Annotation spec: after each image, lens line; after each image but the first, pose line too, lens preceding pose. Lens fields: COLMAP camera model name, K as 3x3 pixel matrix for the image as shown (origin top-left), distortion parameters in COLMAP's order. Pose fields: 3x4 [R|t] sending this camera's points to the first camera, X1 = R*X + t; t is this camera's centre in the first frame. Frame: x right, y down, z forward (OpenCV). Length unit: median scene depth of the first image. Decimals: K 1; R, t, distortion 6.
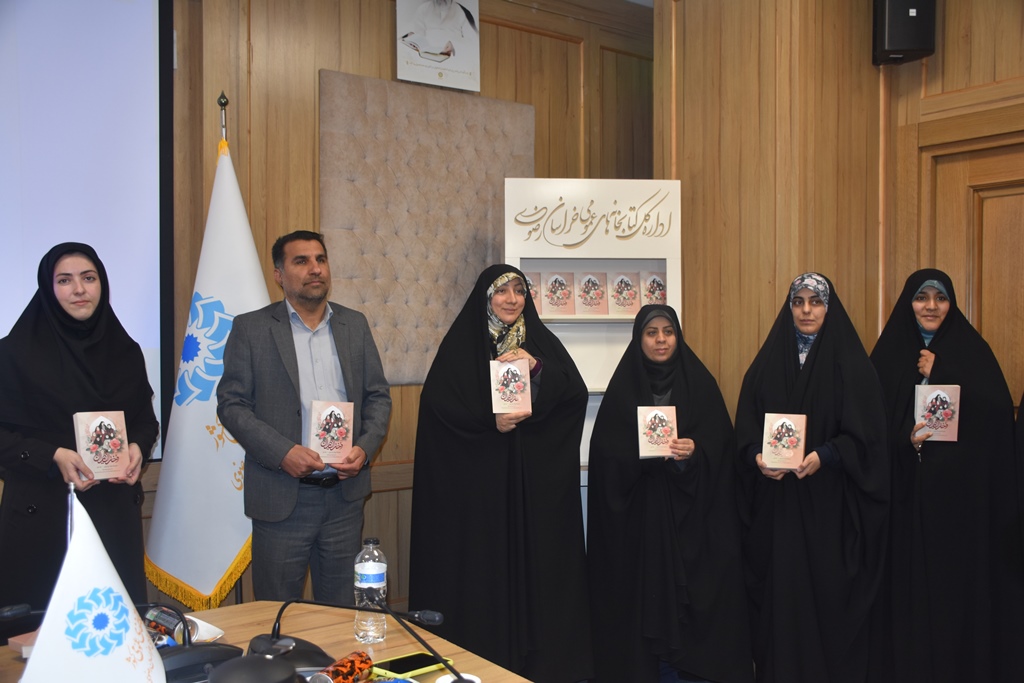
lens RADIAL K [[1000.1, 0, 512.0], [0, 1000.1, 341.5], [0, 0, 1]] dist [-0.075285, 0.256184]
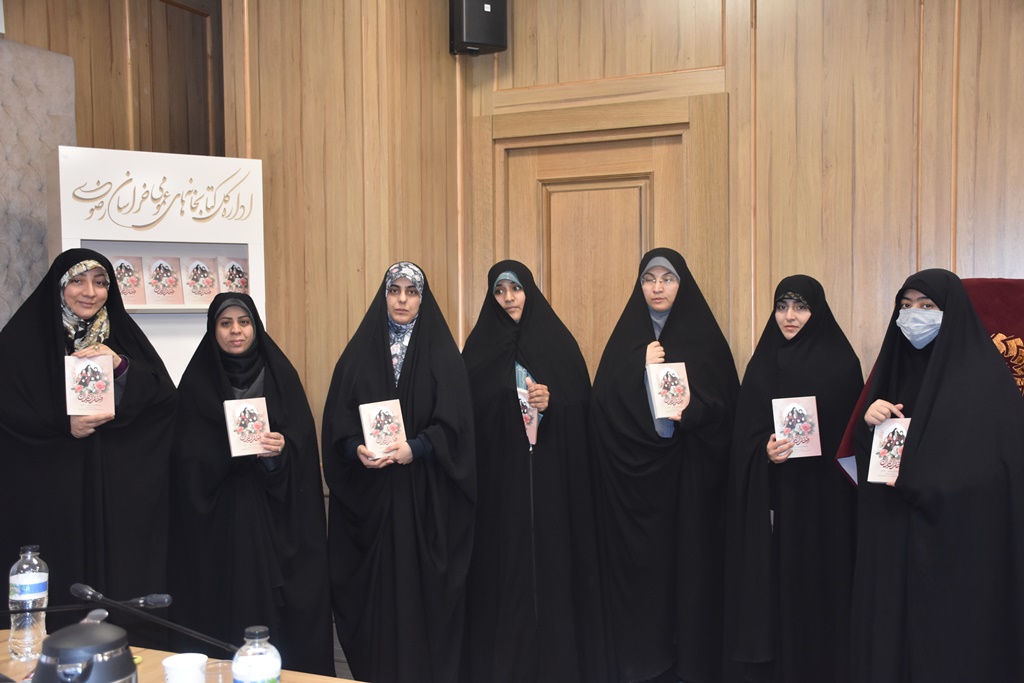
lens RADIAL K [[1178.3, 0, 512.0], [0, 1178.3, 341.5], [0, 0, 1]] dist [0.007446, 0.513211]
pose [[0.901650, -0.017024, 0.432131, -0.101854], [0.013298, 0.999844, 0.011642, -0.001300], [-0.432262, -0.004751, 0.901736, -0.102197]]
